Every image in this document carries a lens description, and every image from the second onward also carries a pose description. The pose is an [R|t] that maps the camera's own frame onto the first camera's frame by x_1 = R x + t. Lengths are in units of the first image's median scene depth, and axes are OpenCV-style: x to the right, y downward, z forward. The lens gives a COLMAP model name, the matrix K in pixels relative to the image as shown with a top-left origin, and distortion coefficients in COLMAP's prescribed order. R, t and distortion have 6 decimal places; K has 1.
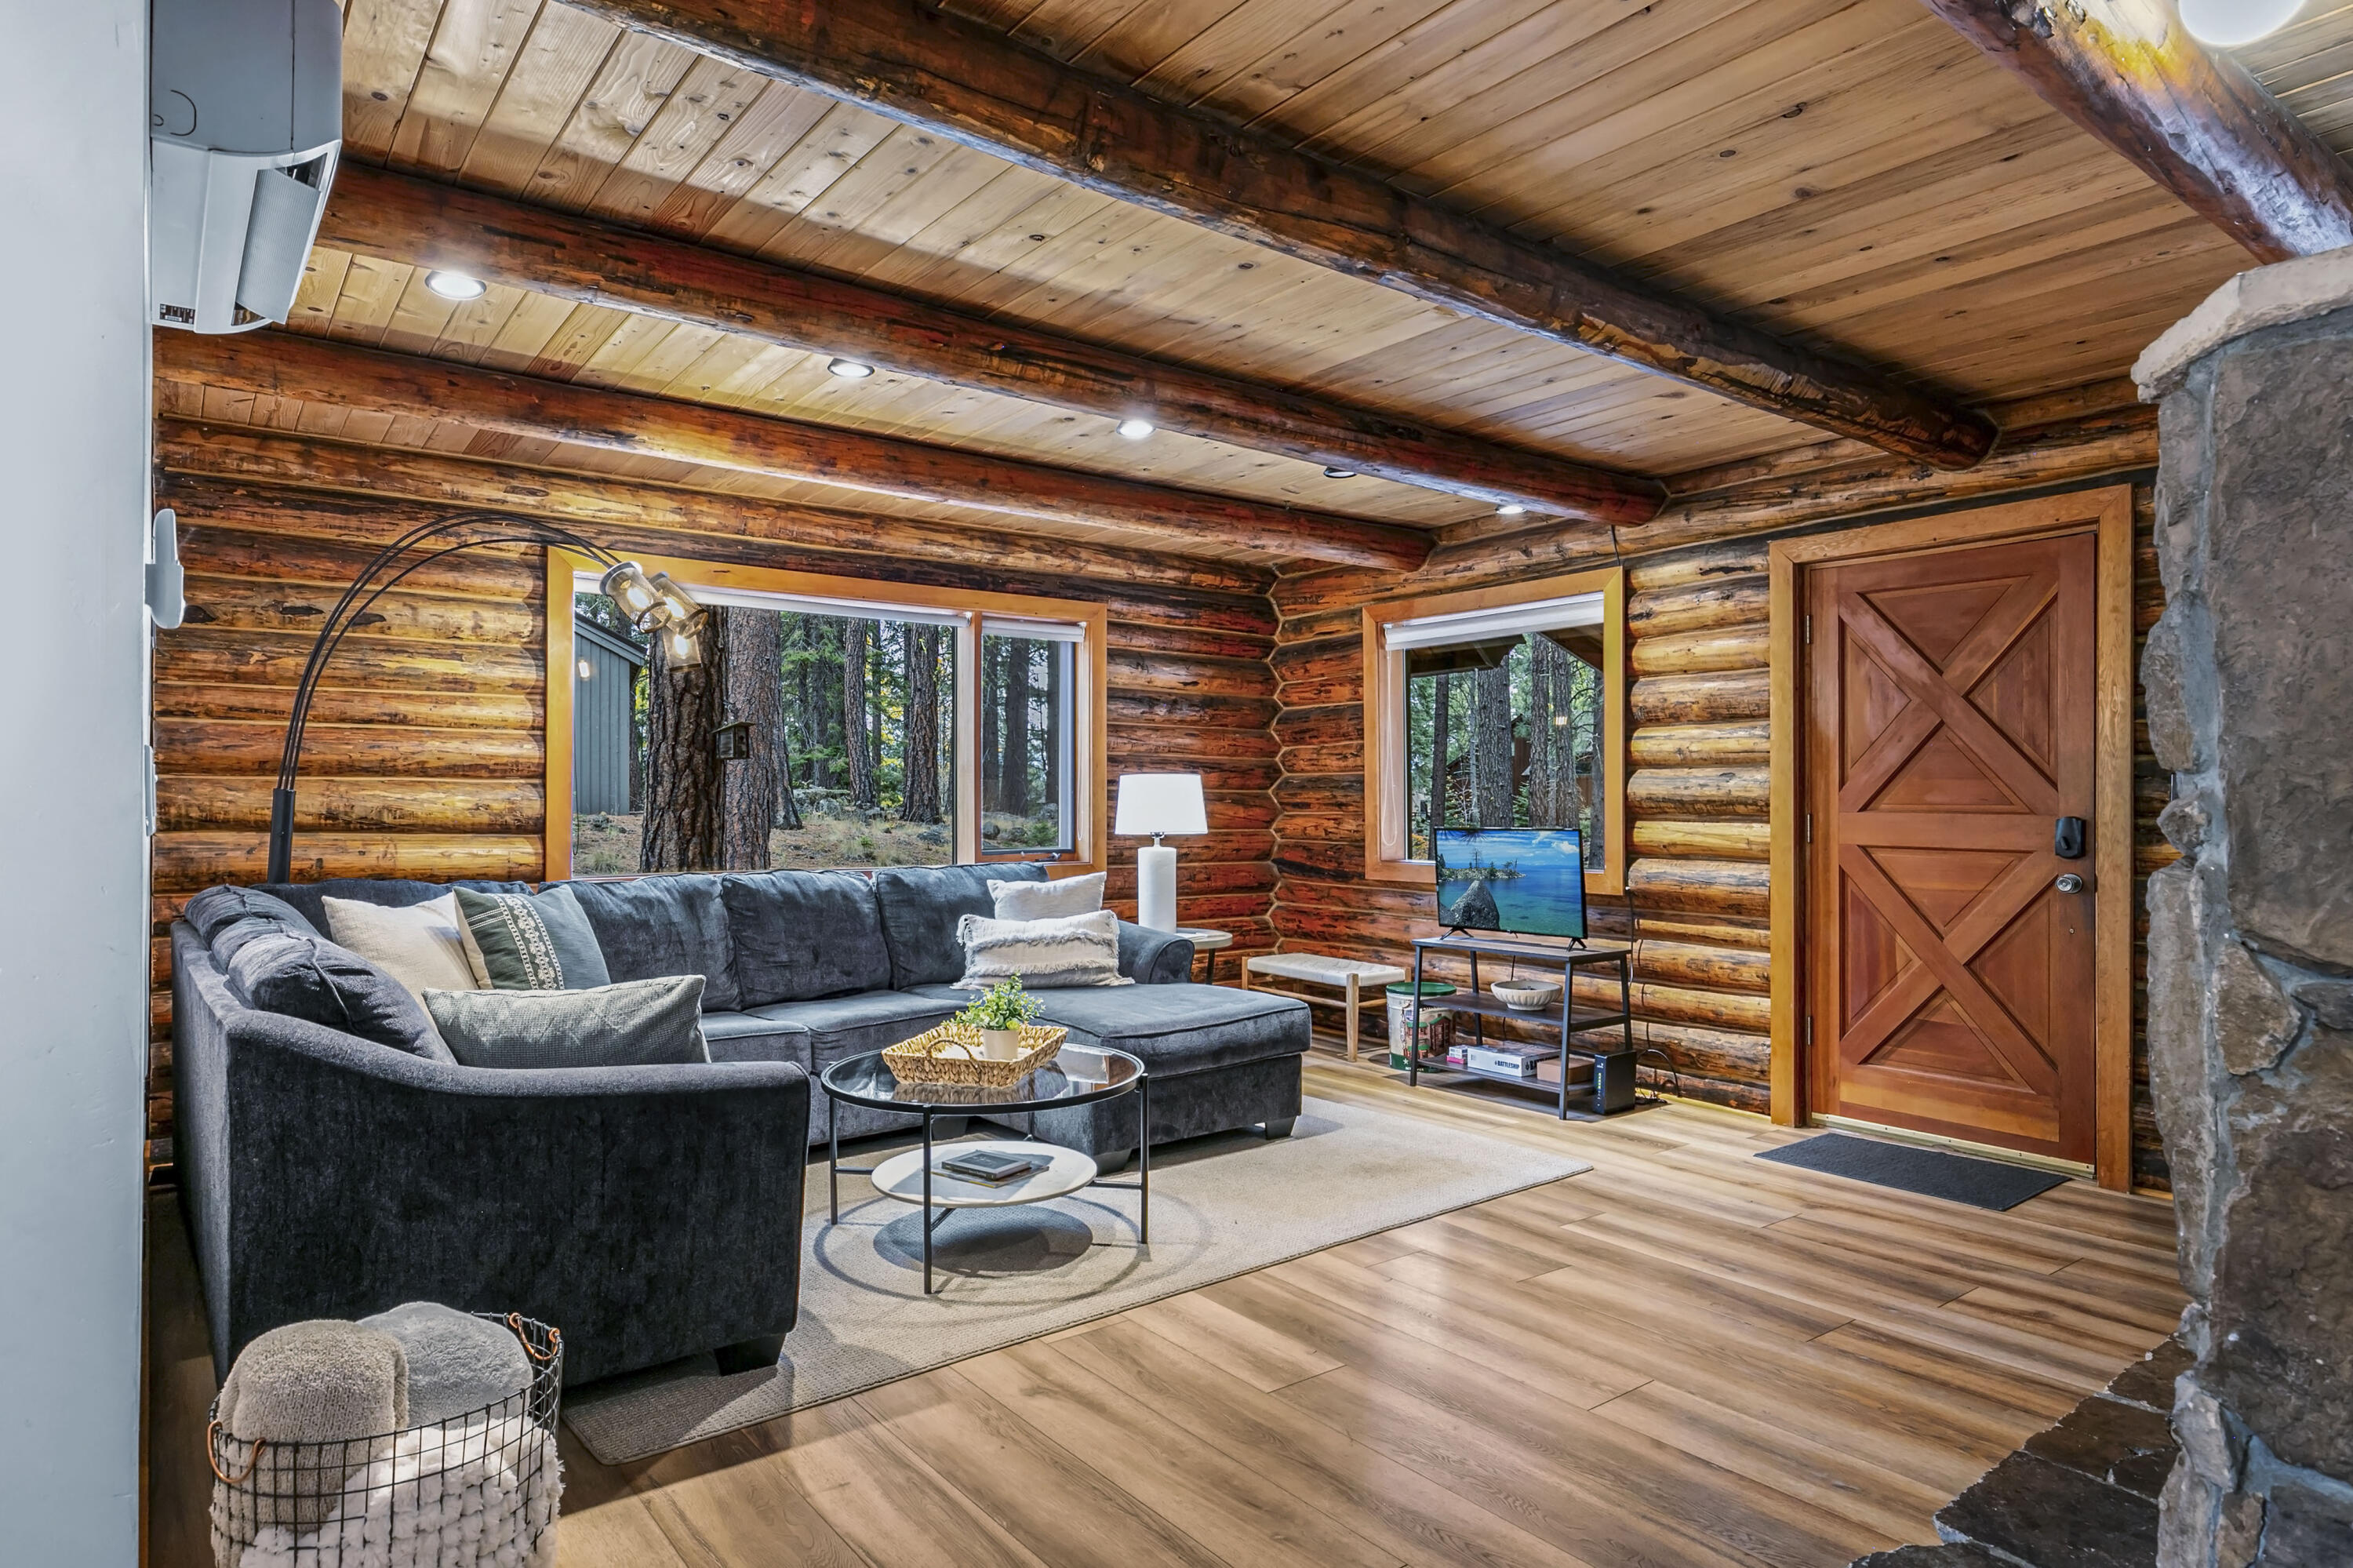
lens RADIAL K [[1359.9, 0, 1133.1], [0, 1359.9, 788.6], [0, 0, 1]] dist [0.016339, -0.002399]
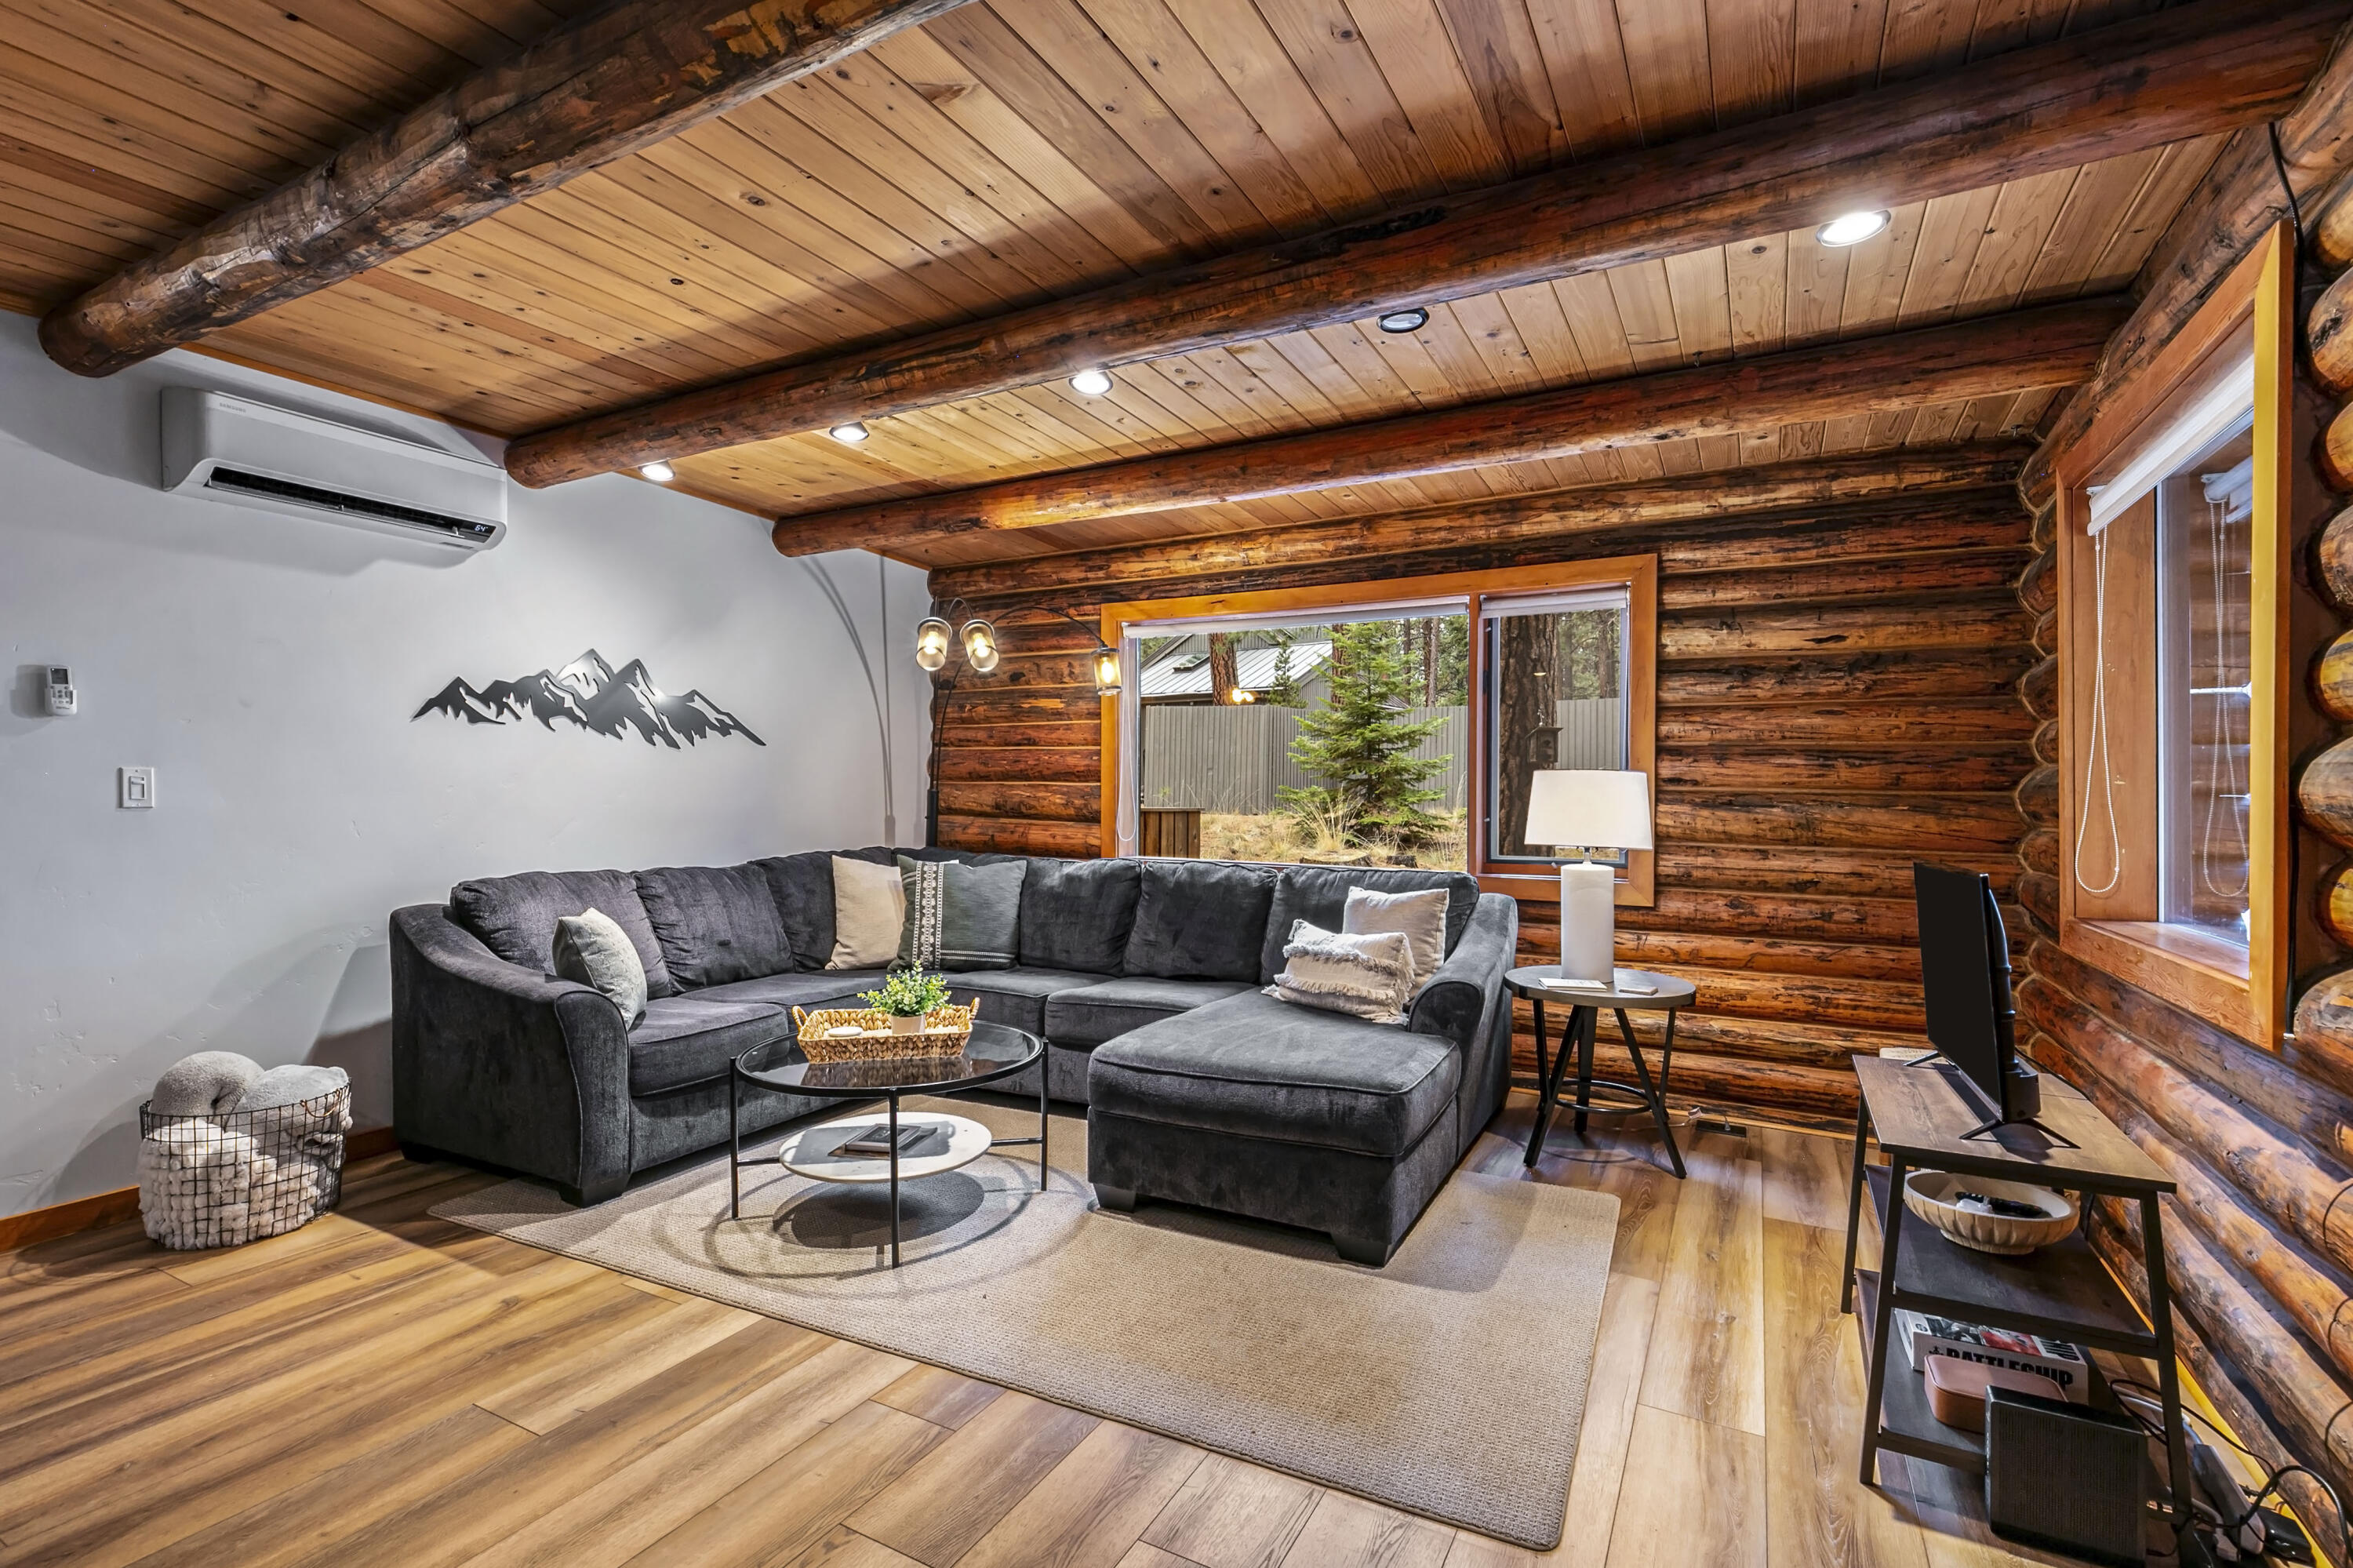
lens RADIAL K [[1072.2, 0, 1142.7], [0, 1072.2, 797.3], [0, 0, 1]] dist [0.012560, -0.002063]
pose [[0.418903, 0.005089, -0.908017, 0.588808], [-0.001882, 0.999987, 0.004736, 0.003489], [0.908029, -0.000275, 0.418907, 0.658271]]
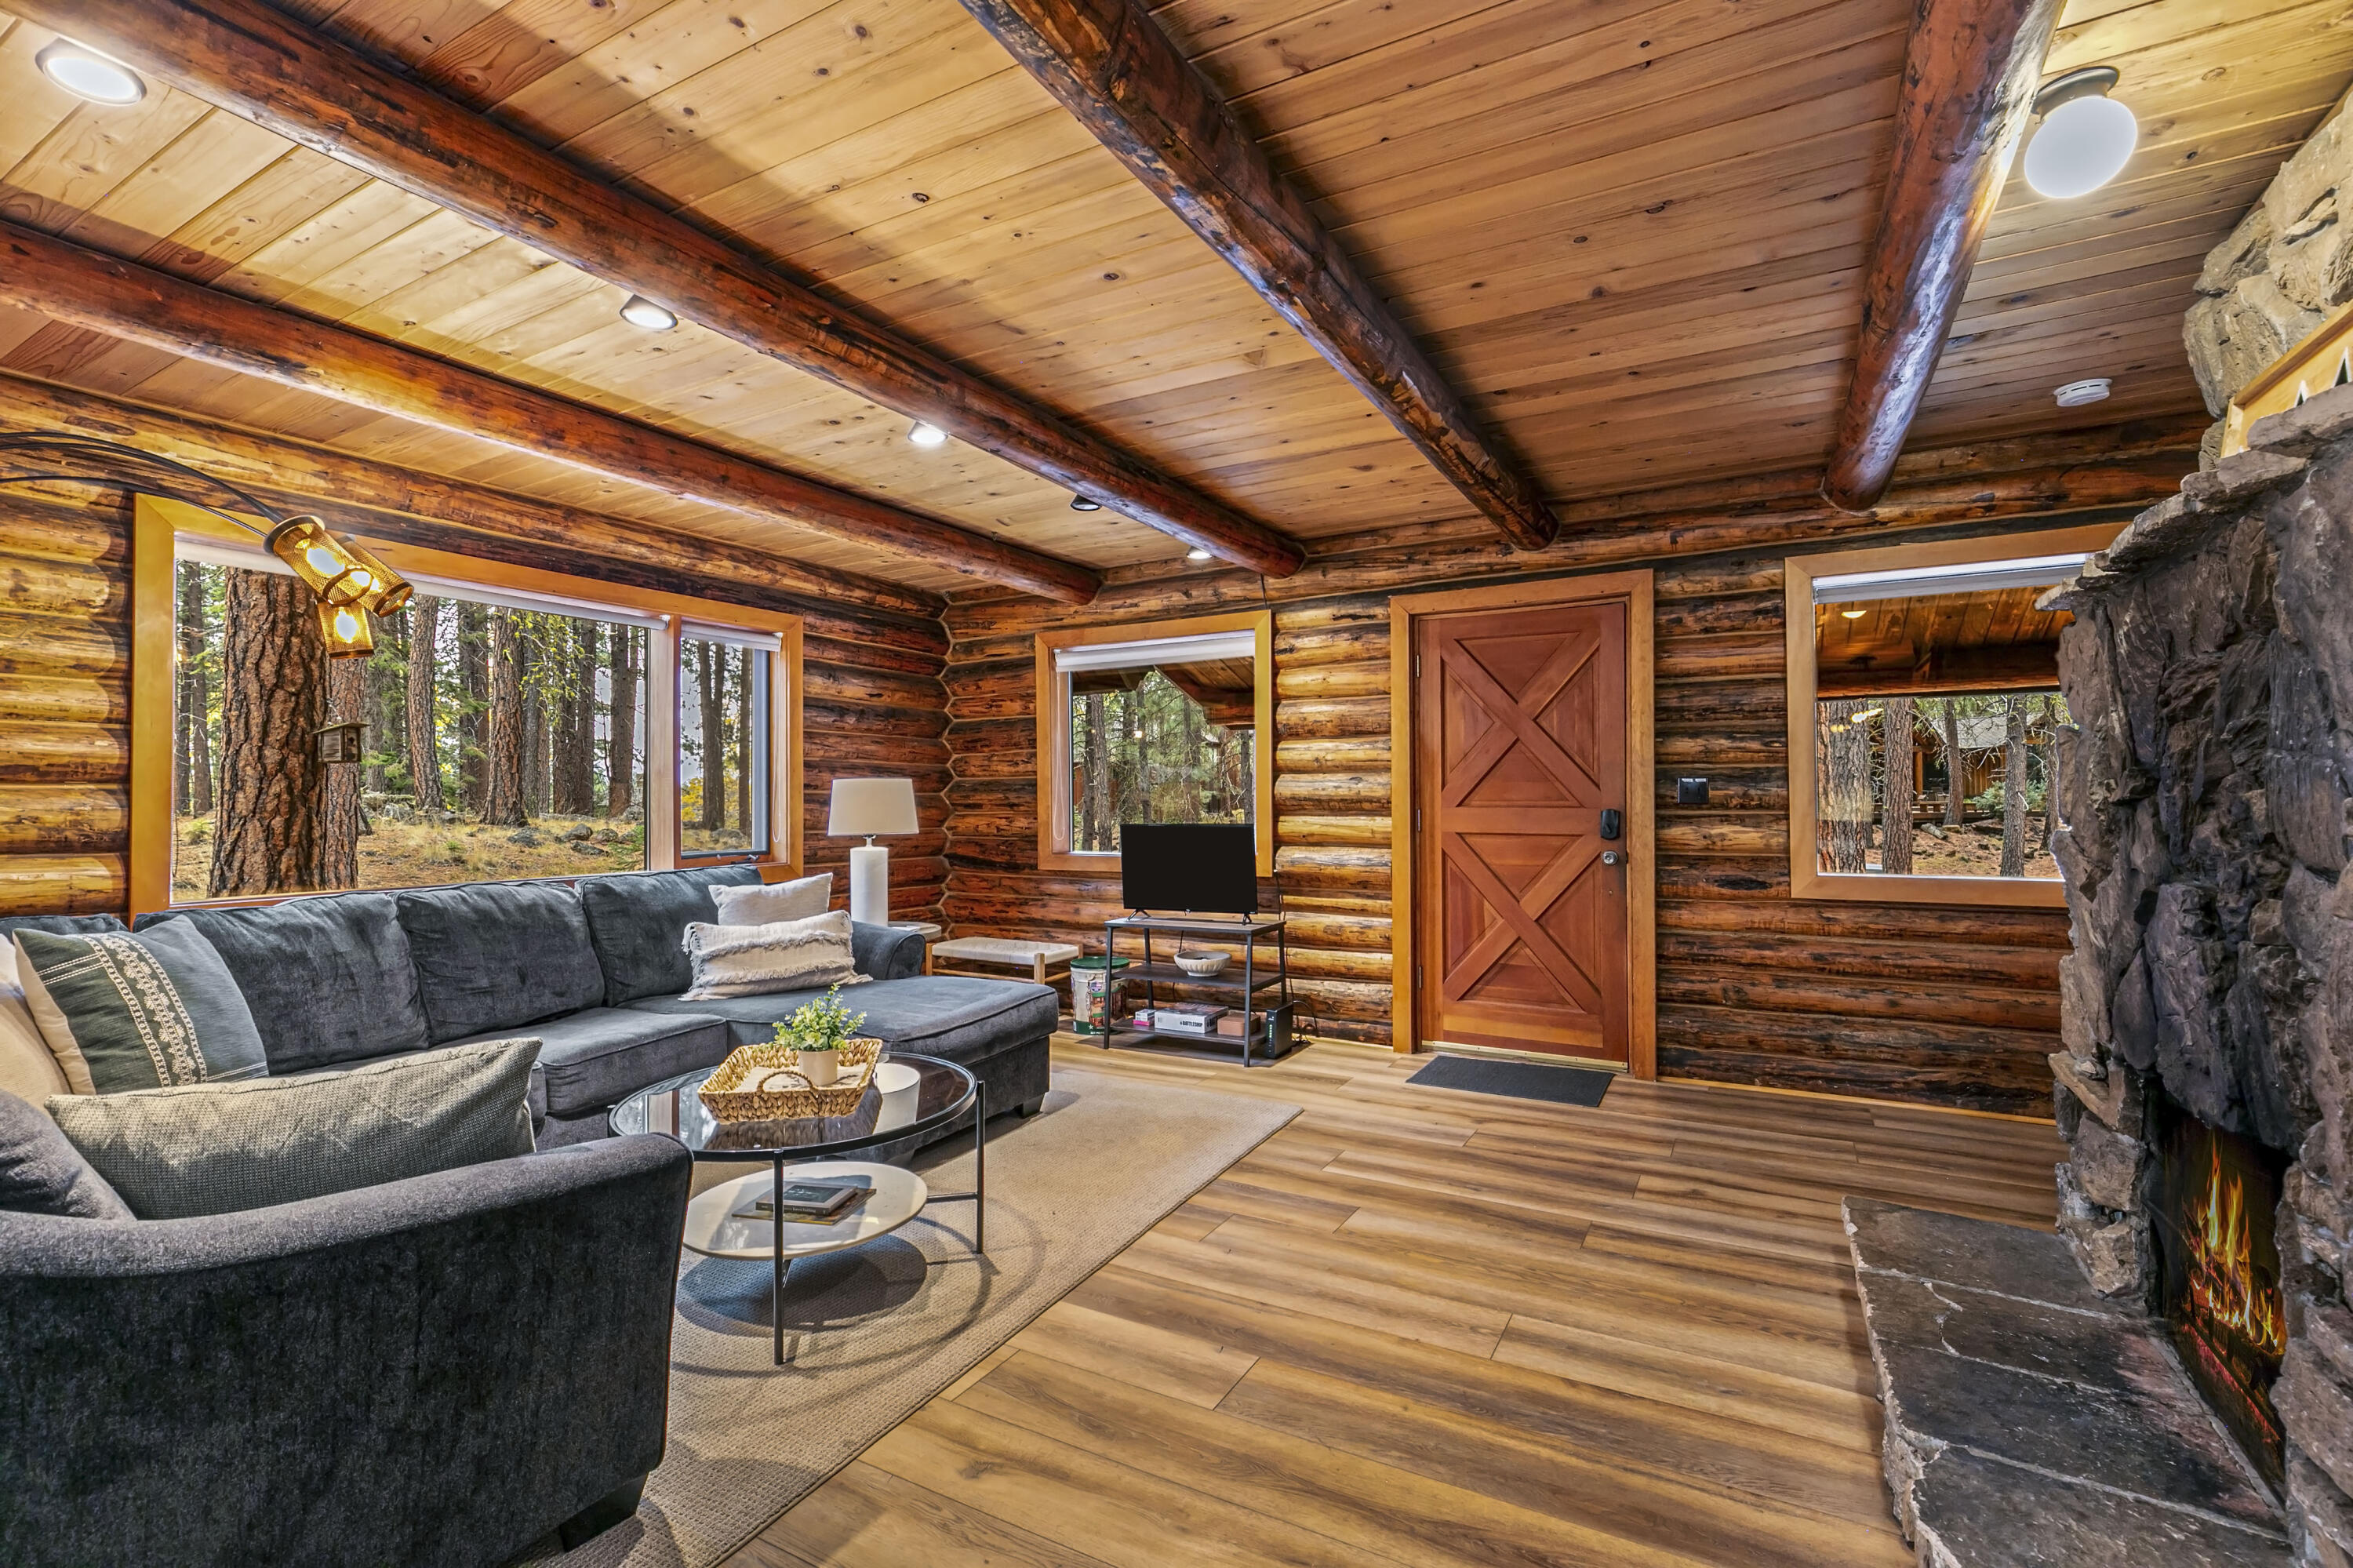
lens RADIAL K [[1072.2, 0, 1159.6], [0, 1072.2, 780.7], [0, 0, 1]] dist [0.012560, -0.002063]
pose [[0.913244, -0.000748, 0.407412, -0.148219], [0.004677, 0.999952, -0.008647, -0.000581], [-0.407386, 0.009802, 0.913203, 0.181842]]
